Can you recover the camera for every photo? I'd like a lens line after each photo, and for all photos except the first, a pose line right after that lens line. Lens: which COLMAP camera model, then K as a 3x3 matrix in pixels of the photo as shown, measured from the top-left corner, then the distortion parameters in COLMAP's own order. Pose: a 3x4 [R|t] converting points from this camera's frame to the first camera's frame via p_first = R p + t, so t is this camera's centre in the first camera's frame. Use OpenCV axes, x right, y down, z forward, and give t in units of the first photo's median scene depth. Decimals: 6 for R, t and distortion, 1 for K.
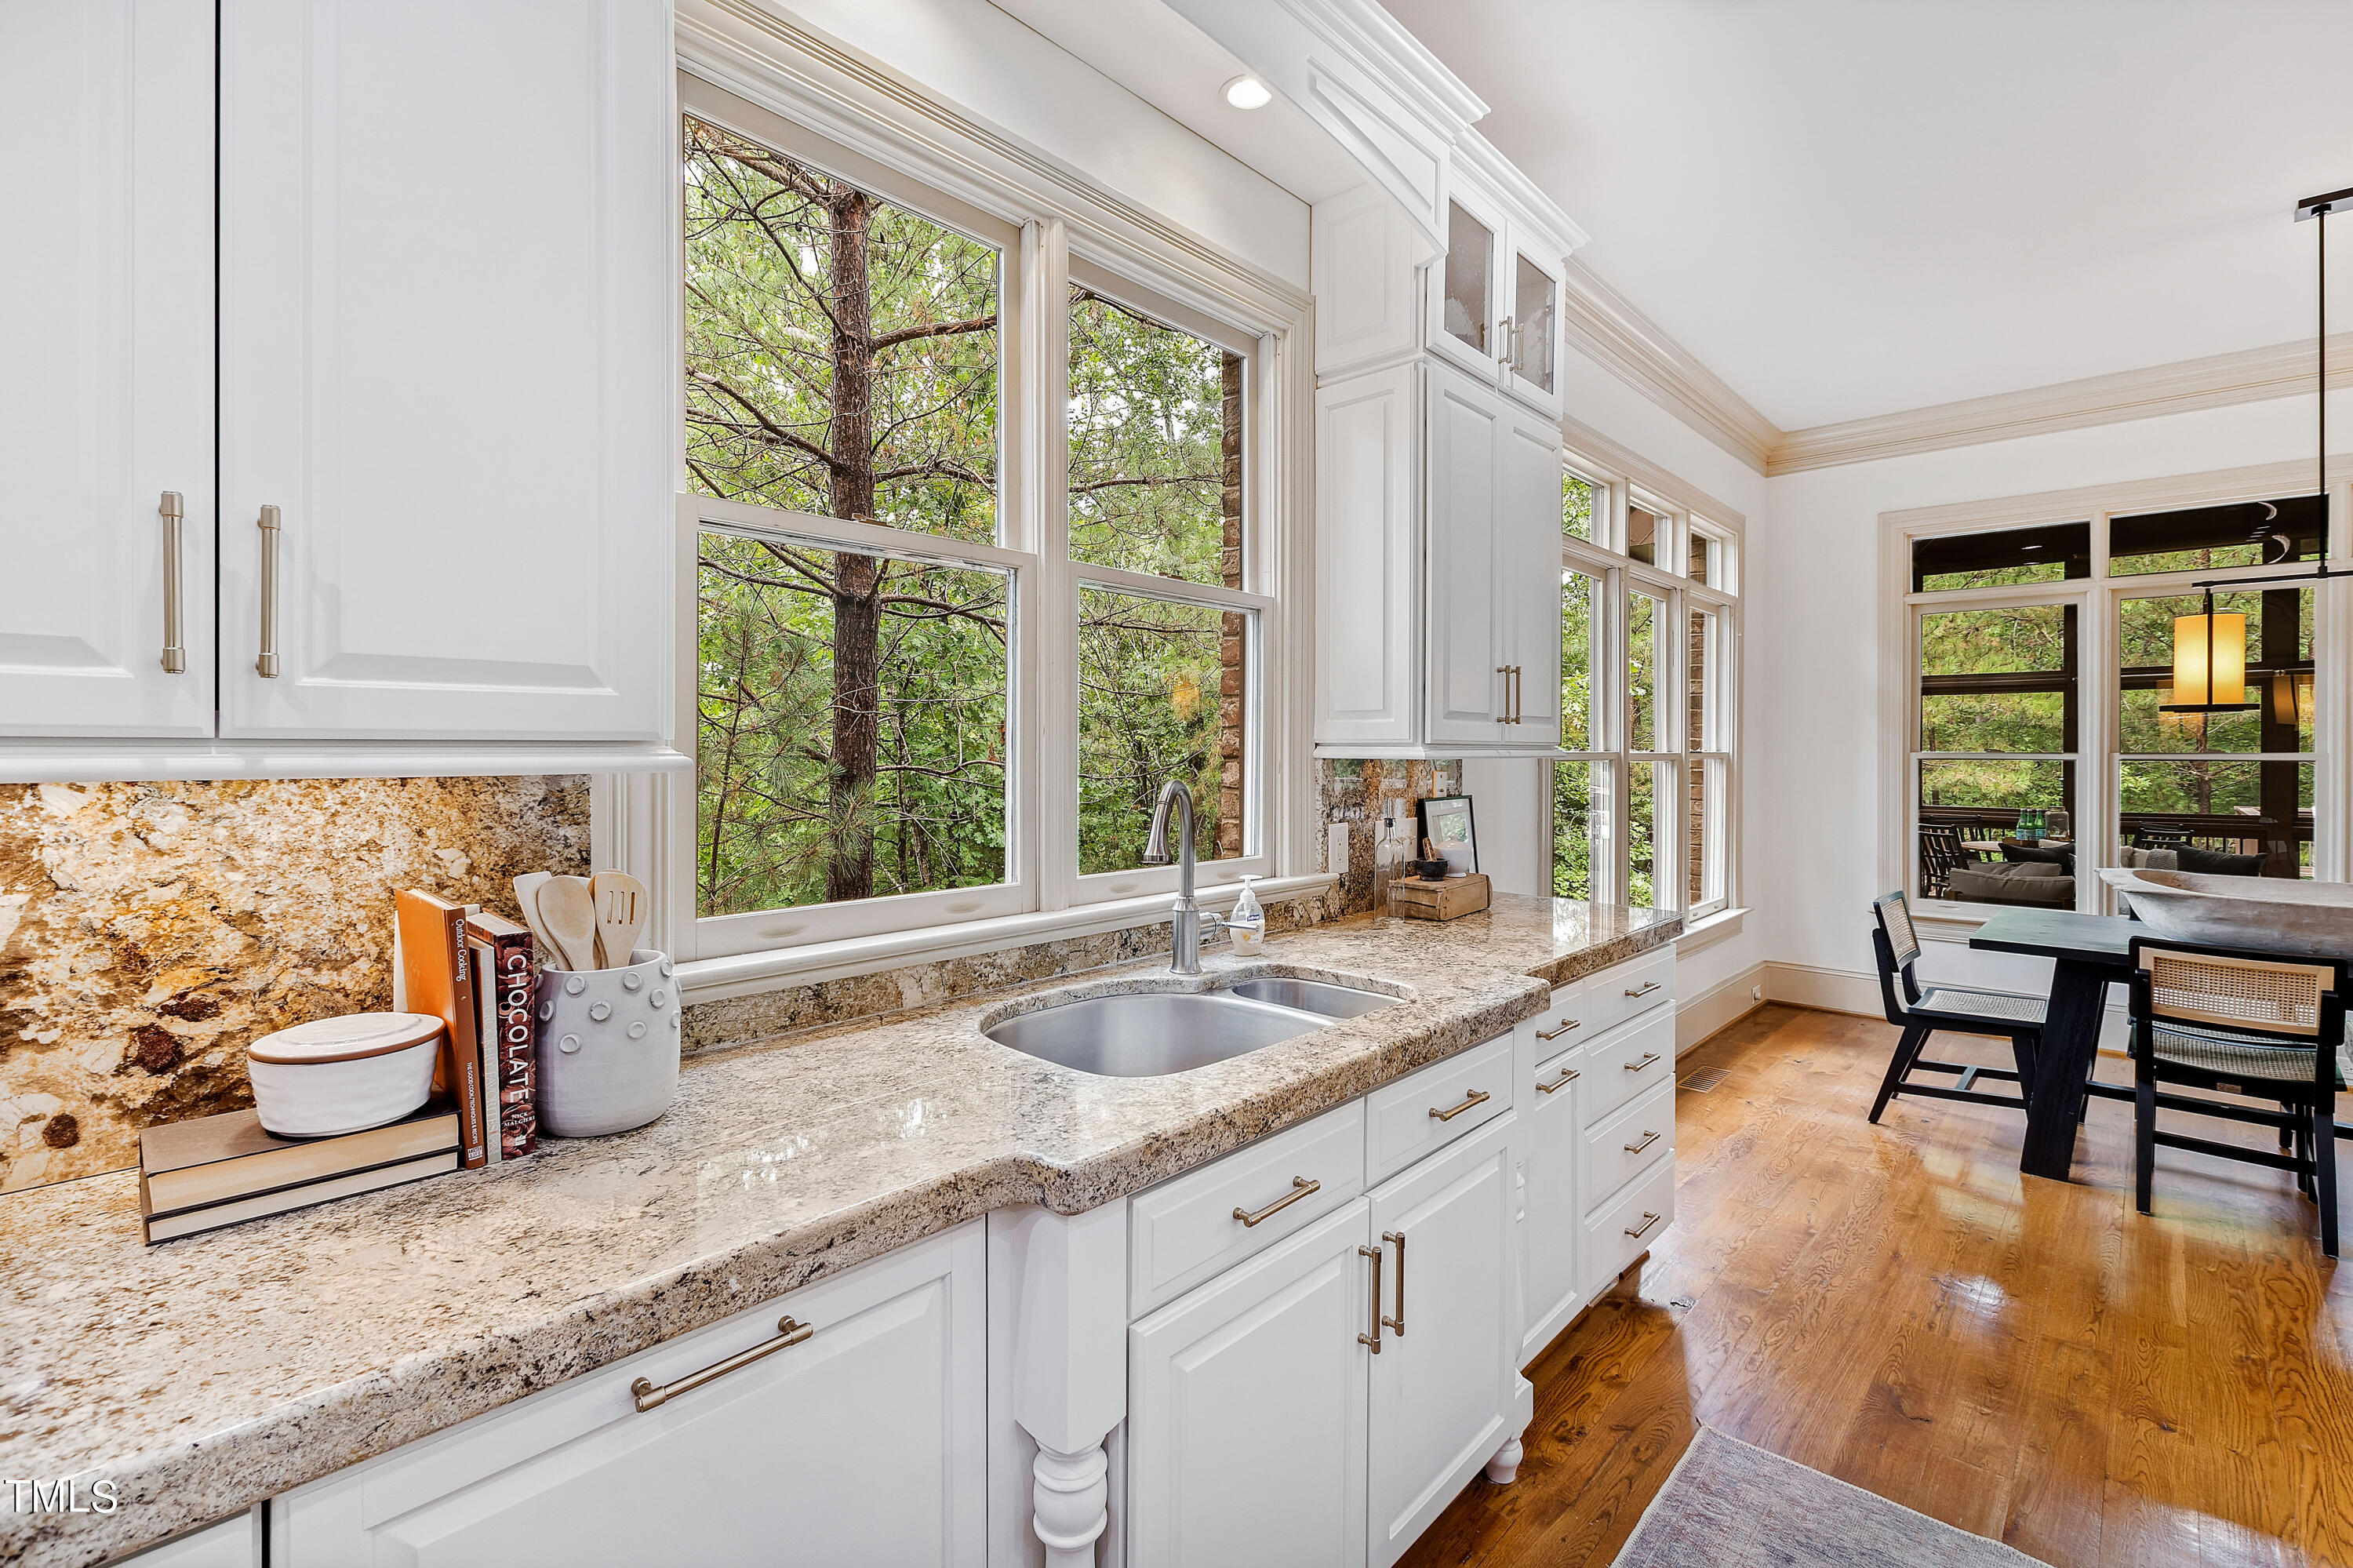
lens RADIAL K [[1046.2, 0, 1150.5], [0, 1046.2, 791.2], [0, 0, 1]] dist [0.001709, -0.000211]
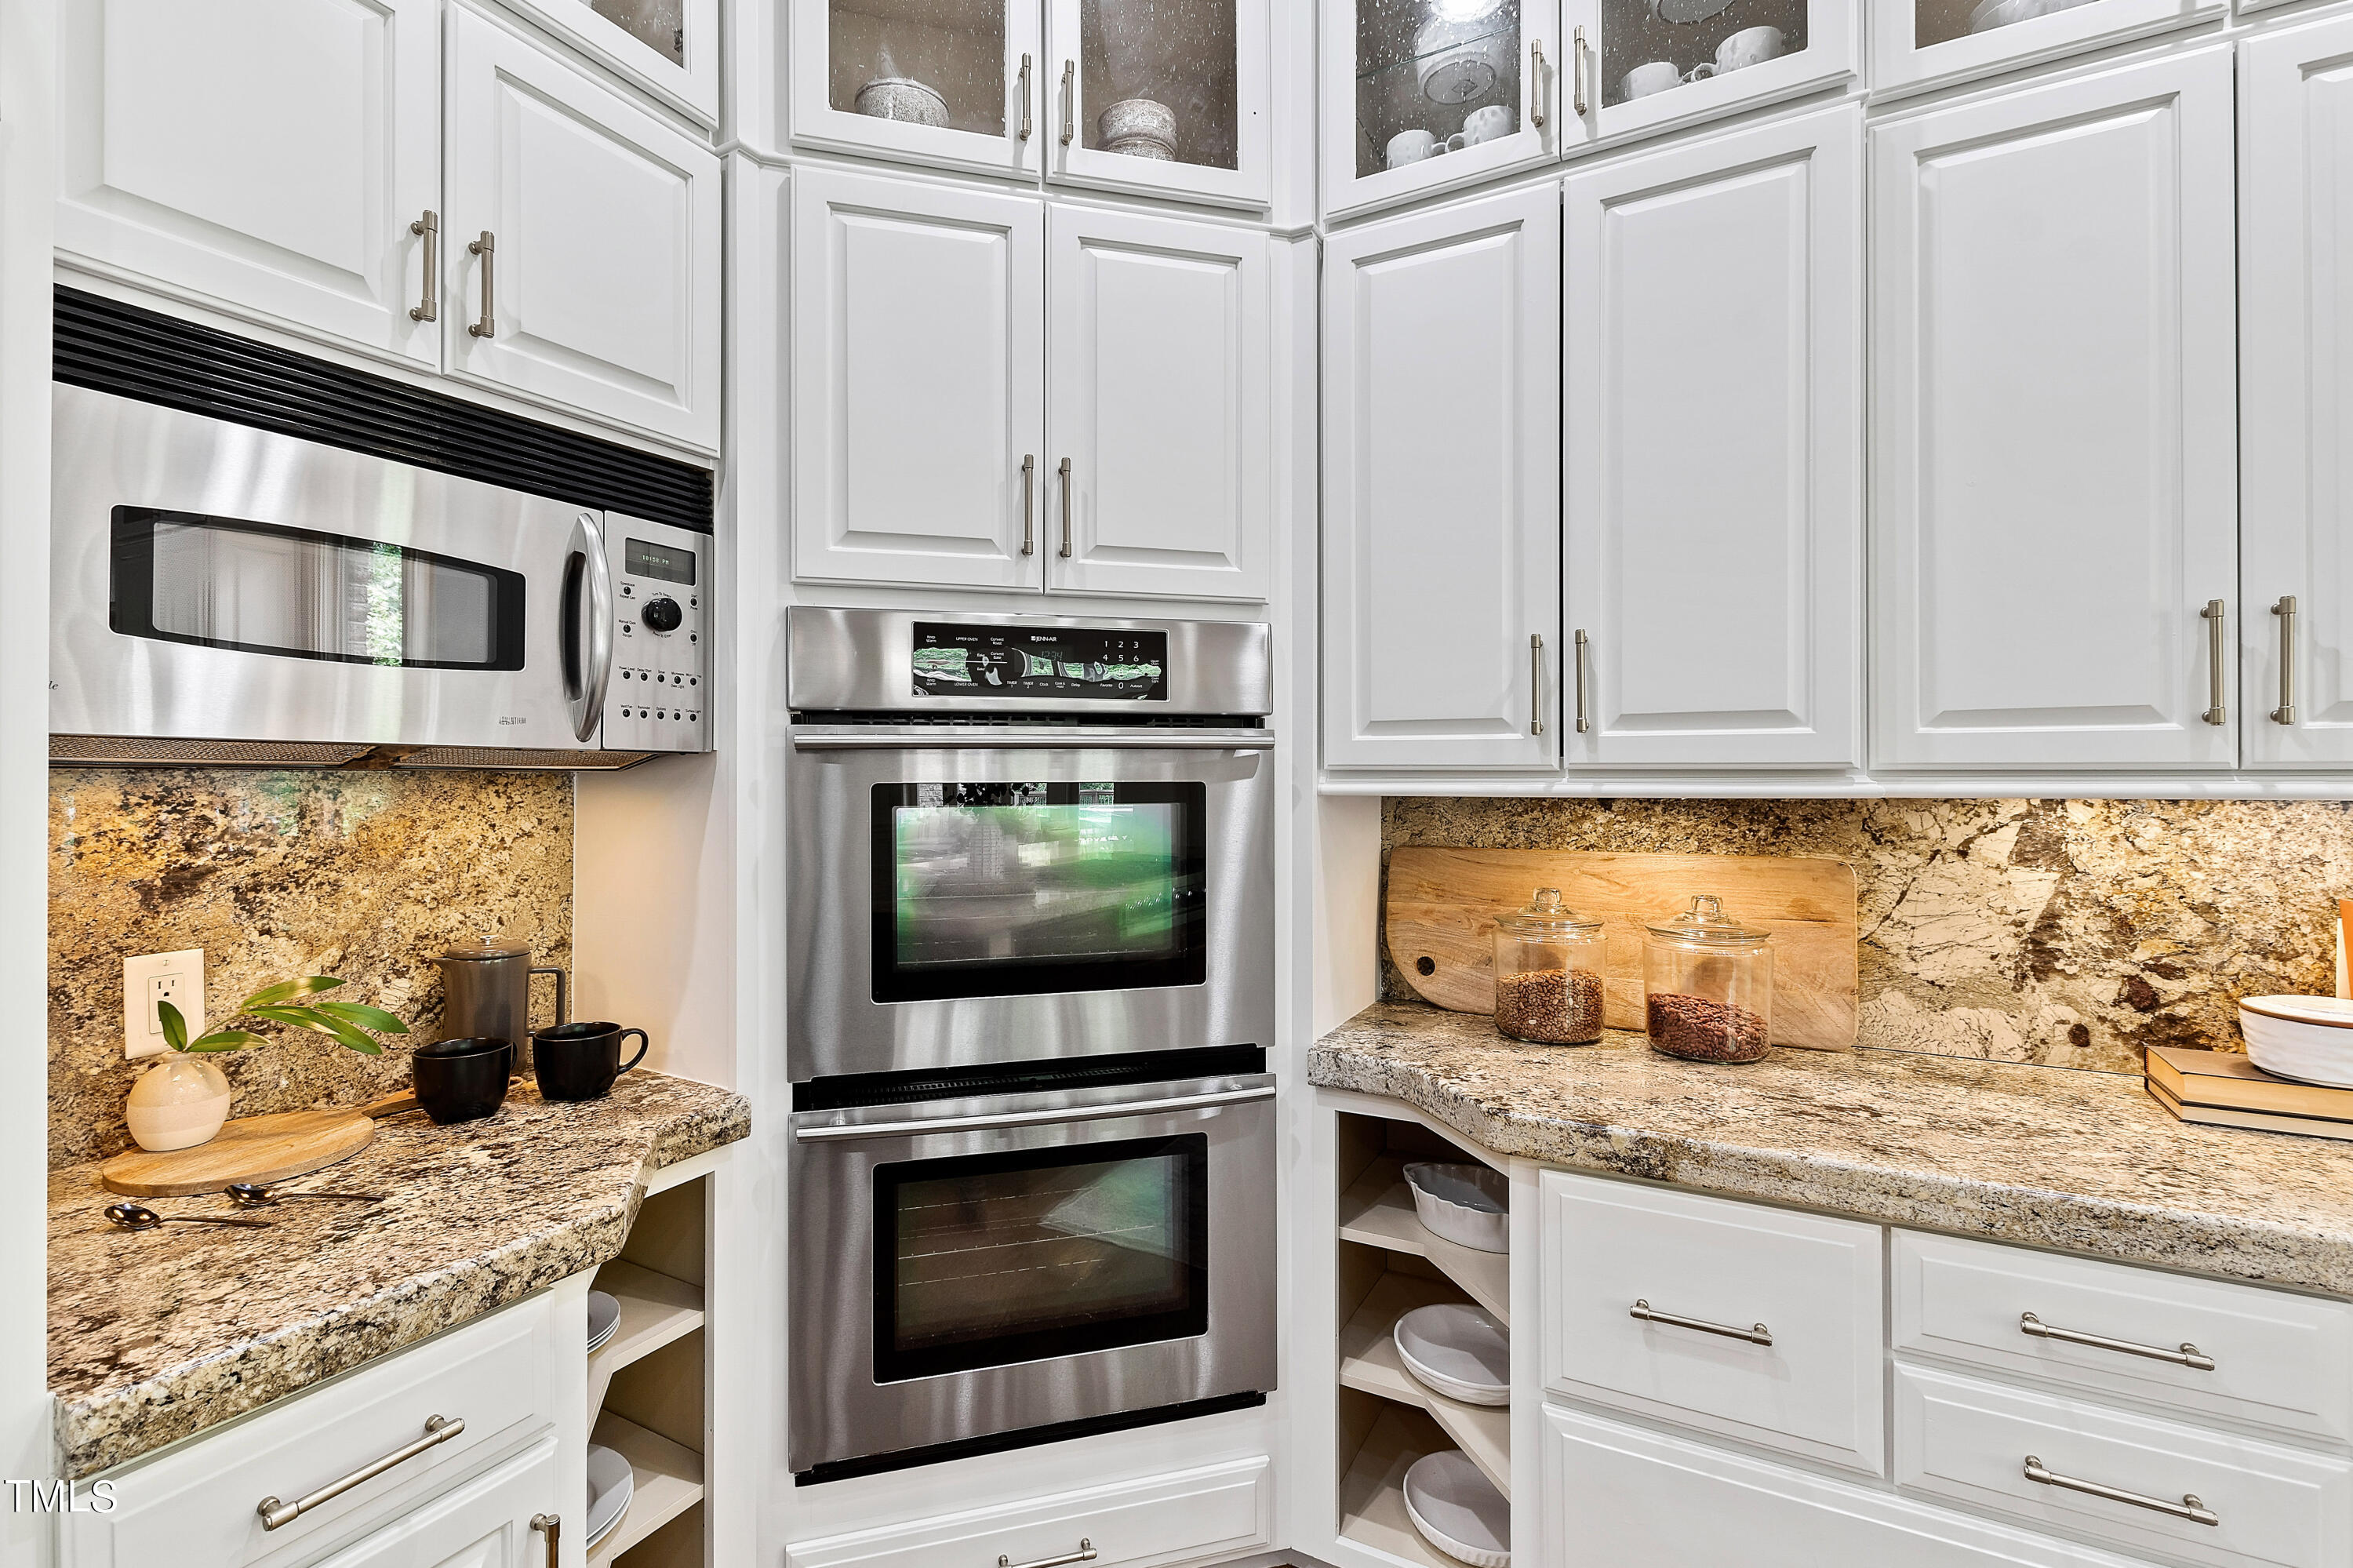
lens RADIAL K [[1091.5, 0, 1143.4], [0, 1091.5, 770.0], [0, 0, 1]] dist [-0.000031, -0.000665]
pose [[0.255274, -0.008365, -0.966833, 0.114076], [-0.037710, 0.999116, -0.018601, 0.026730], [0.966133, 0.041207, 0.254732, -0.657158]]
